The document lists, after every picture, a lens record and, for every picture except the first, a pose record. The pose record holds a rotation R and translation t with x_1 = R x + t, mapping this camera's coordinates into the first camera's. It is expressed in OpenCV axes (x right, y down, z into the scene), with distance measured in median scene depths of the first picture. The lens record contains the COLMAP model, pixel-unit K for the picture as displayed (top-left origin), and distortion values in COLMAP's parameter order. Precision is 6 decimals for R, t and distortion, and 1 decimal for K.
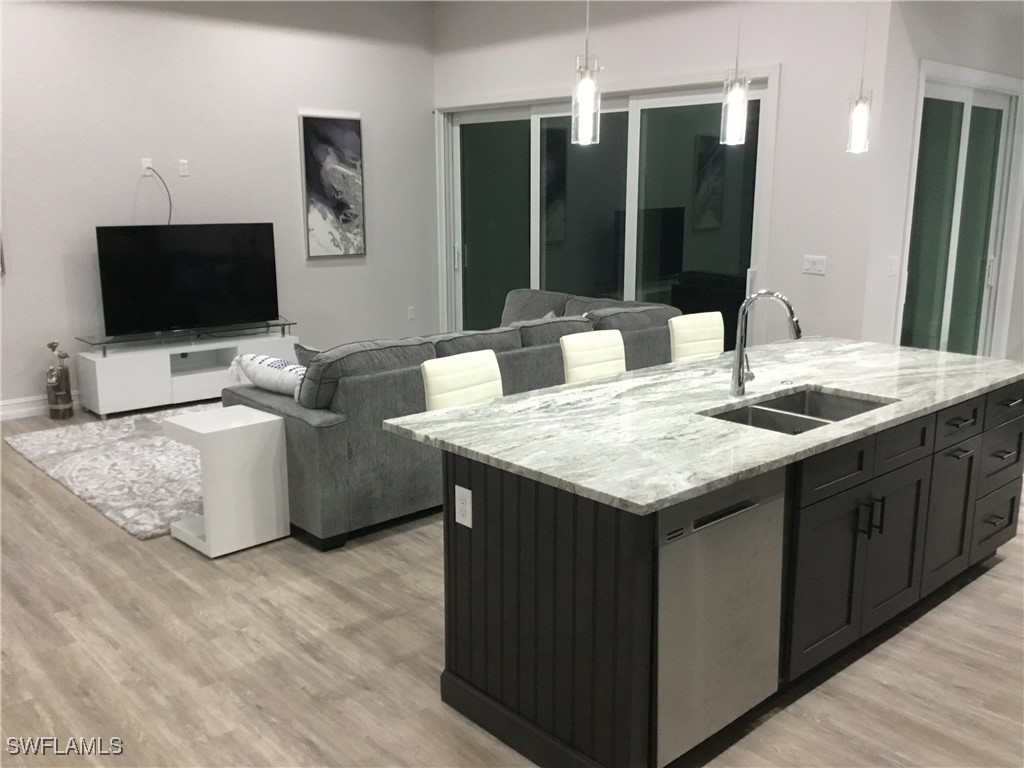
lens RADIAL K [[931.9, 0, 509.0], [0, 931.9, 385.0], [0, 0, 1]] dist [-0.006367, 0.000000]
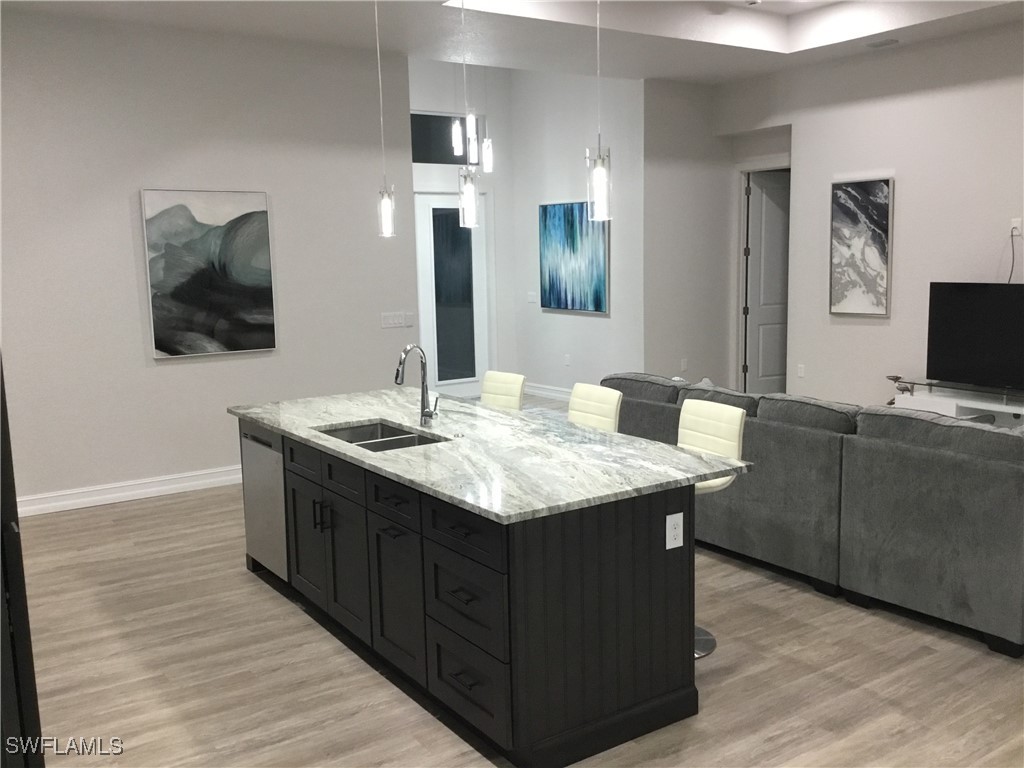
lens RADIAL K [[931.9, 0, 509.0], [0, 931.9, 384.3], [0, 0, 1]] dist [-0.006367, 0.000000]
pose [[-0.146501, 0.140835, -0.979134, 1.443740], [-0.183788, 0.968704, 0.166834, -0.272195], [0.971987, 0.204394, -0.116032, 1.238268]]
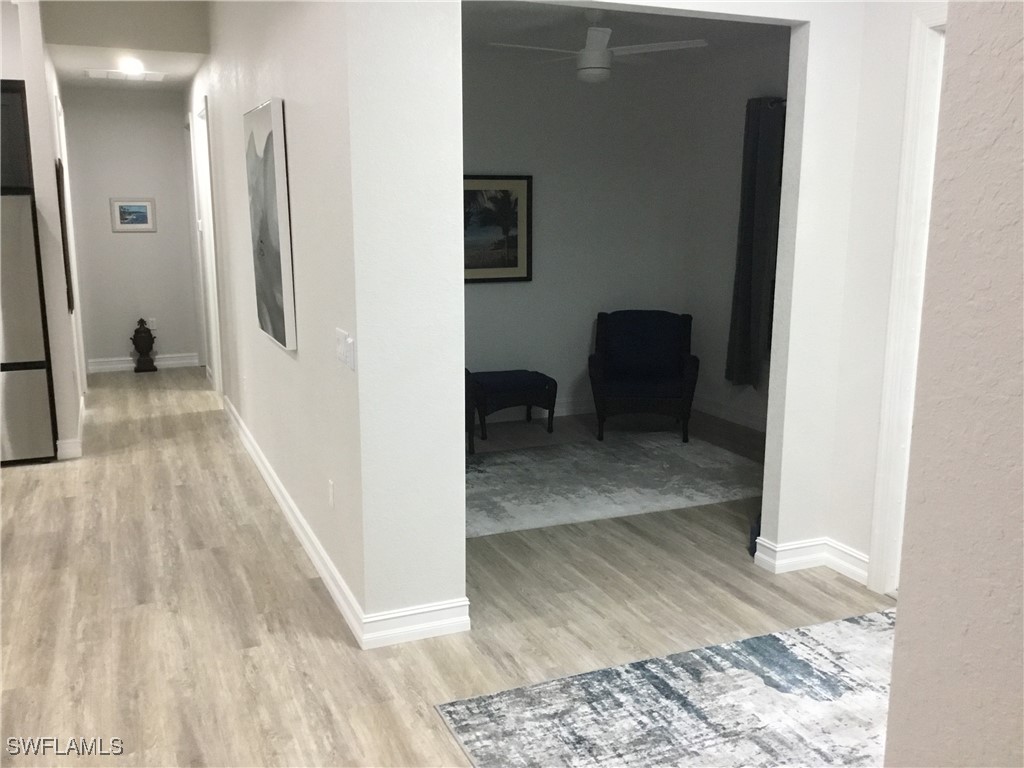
lens RADIAL K [[931.9, 0, 509.6], [0, 931.9, 384.7], [0, 0, 1]] dist [-0.006367, 0.000000]
pose [[-0.944527, -0.066293, 0.321675, -1.236690], [0.066636, 0.920367, 0.385336, -0.346683], [-0.321604, 0.385395, -0.864894, 1.527972]]
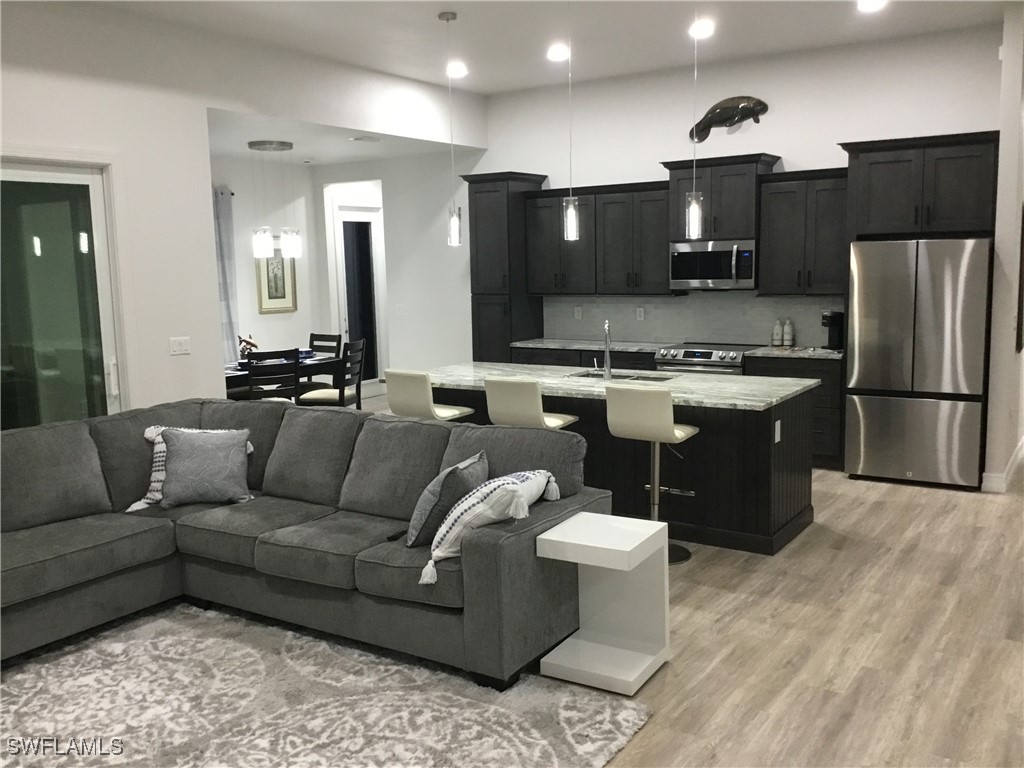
lens RADIAL K [[931.9, 0, 510.2], [0, 931.9, 383.0], [0, 0, 1]] dist [-0.006367, 0.000000]
pose [[-0.246599, -0.127866, 0.960645, -1.374890], [0.229181, 0.955447, 0.186005, -0.347501], [-0.941629, 0.266031, -0.206308, 1.524039]]
